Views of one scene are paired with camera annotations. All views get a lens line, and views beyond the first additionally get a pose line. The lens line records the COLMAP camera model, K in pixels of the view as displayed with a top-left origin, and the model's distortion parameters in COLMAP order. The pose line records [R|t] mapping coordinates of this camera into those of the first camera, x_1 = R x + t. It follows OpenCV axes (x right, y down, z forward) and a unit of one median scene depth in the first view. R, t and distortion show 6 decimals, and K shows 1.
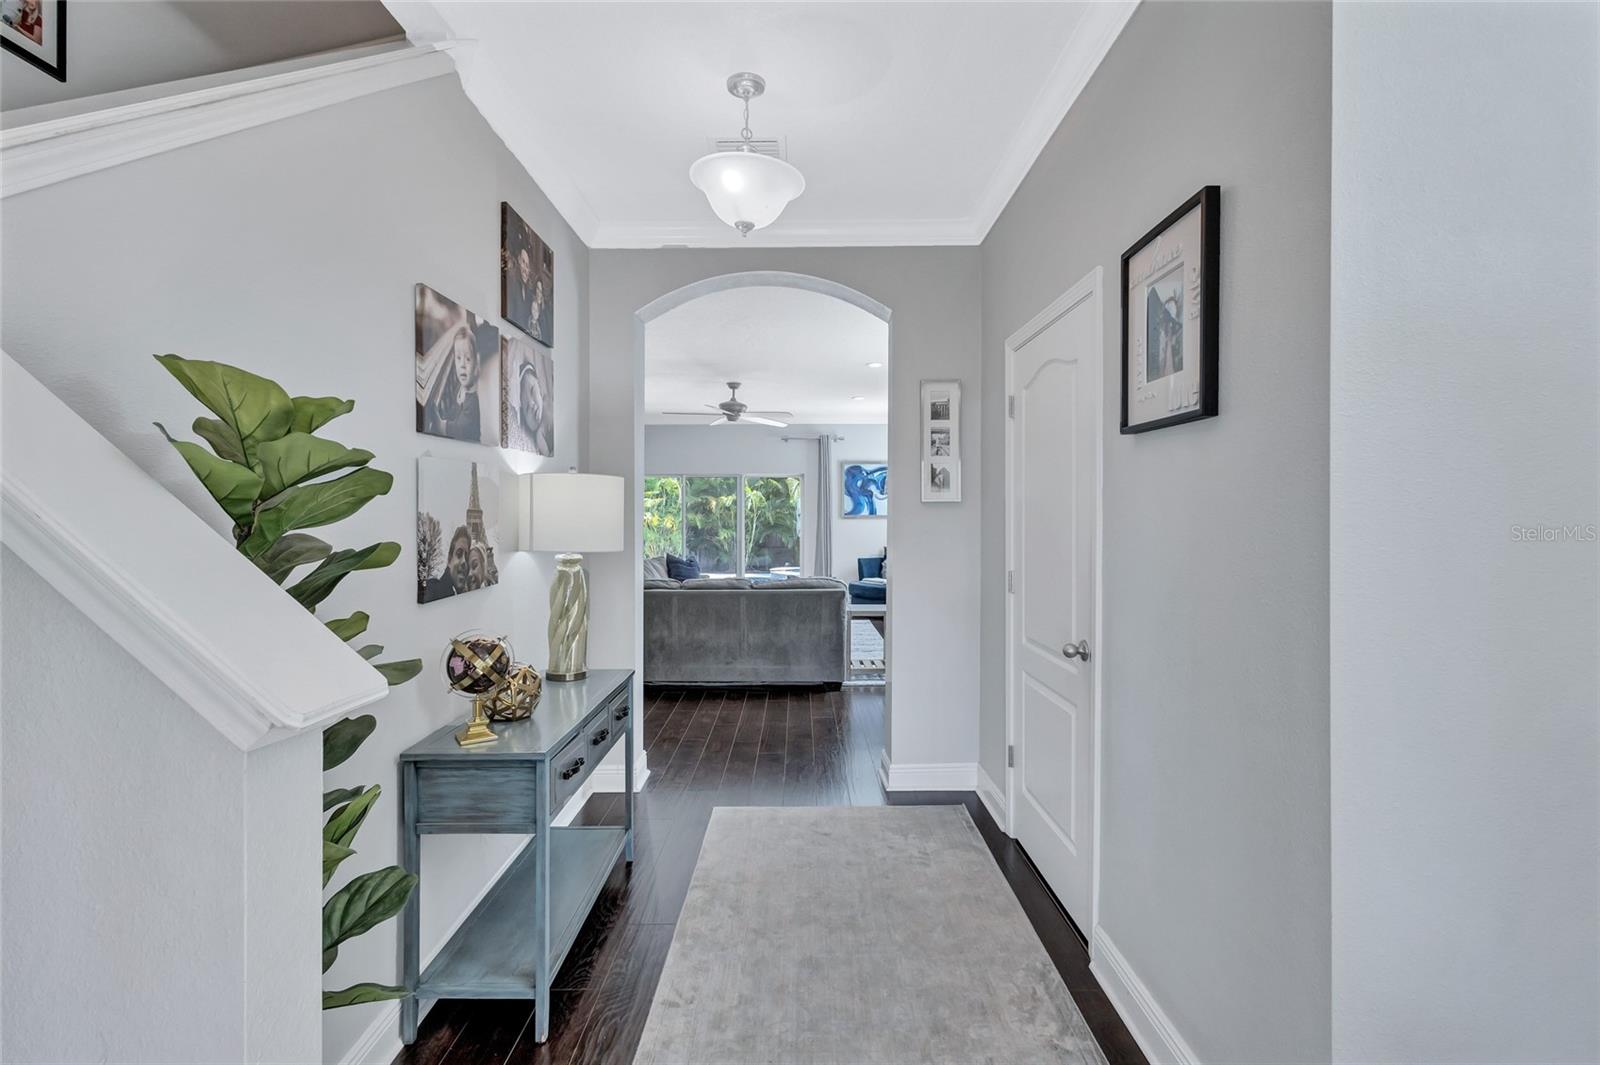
lens RADIAL K [[744.1, 0, 798.5], [0, 744.1, 527.3], [0, 0, 1]] dist [0.013762, -0.003681]
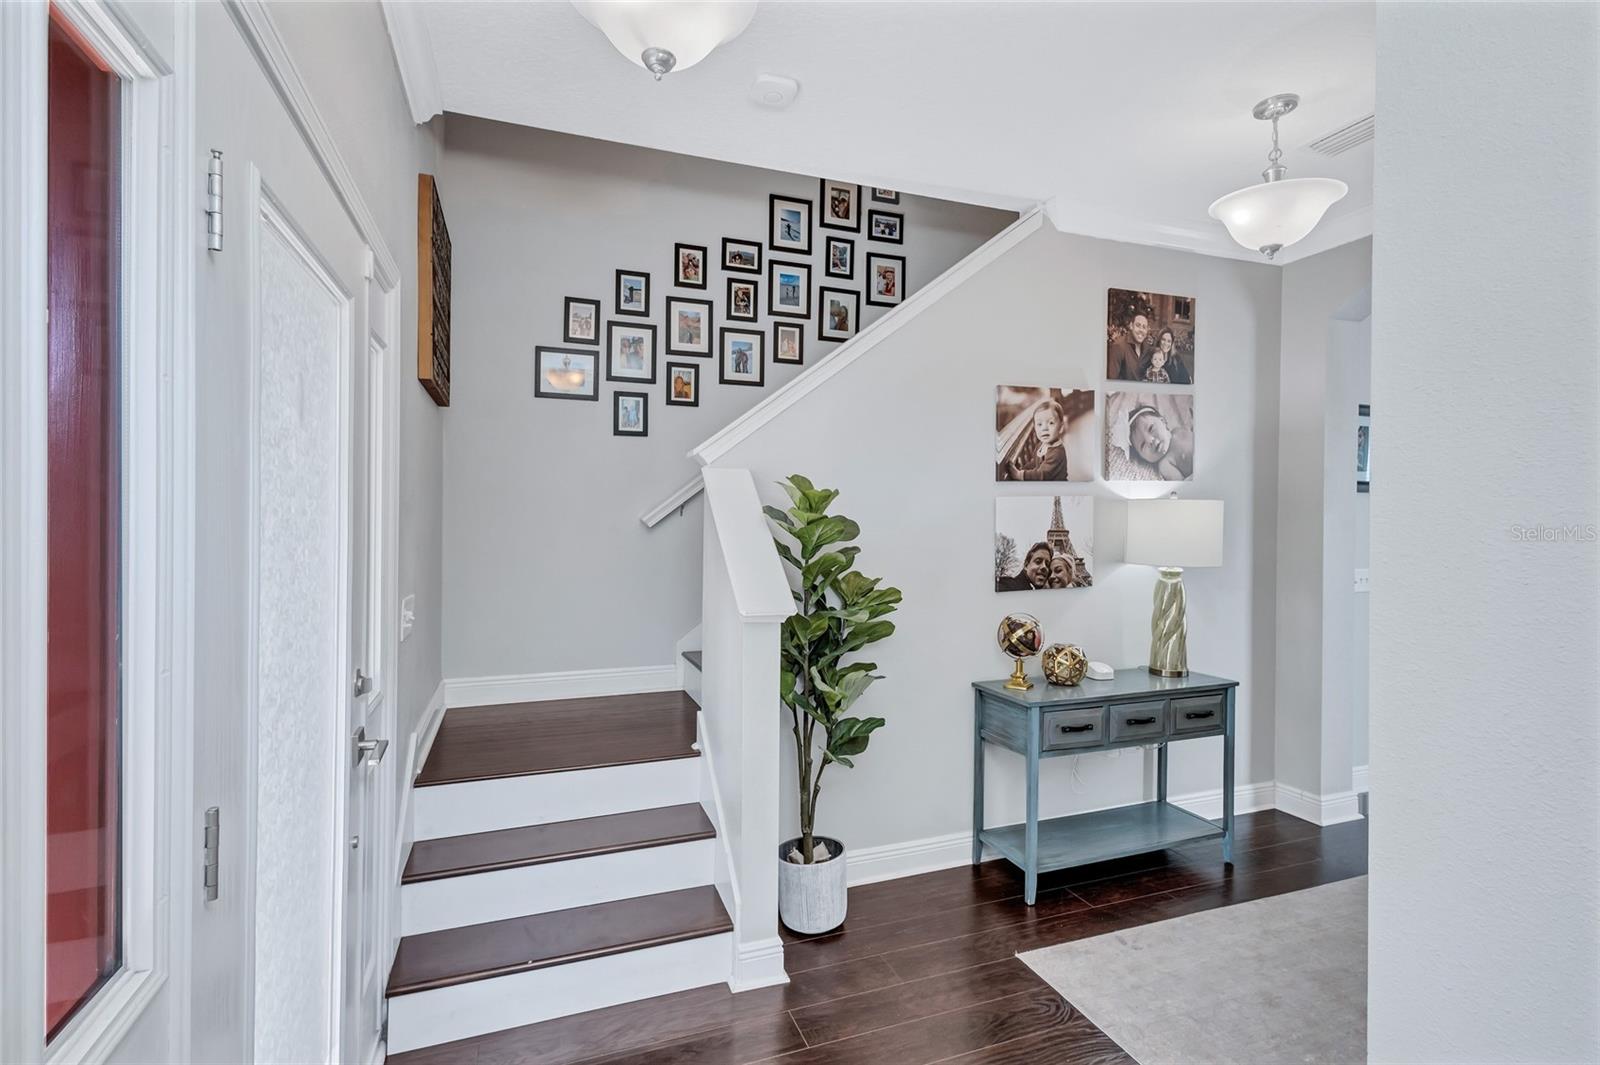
lens RADIAL K [[744.1, 0, 796.7], [0, 744.1, 524.9], [0, 0, 1]] dist [0.013762, -0.003681]
pose [[0.346942, 0.009273, -0.937841, 0.709231], [-0.011040, 0.999922, 0.005803, -0.036818], [0.937822, 0.008341, 0.347017, 0.067003]]
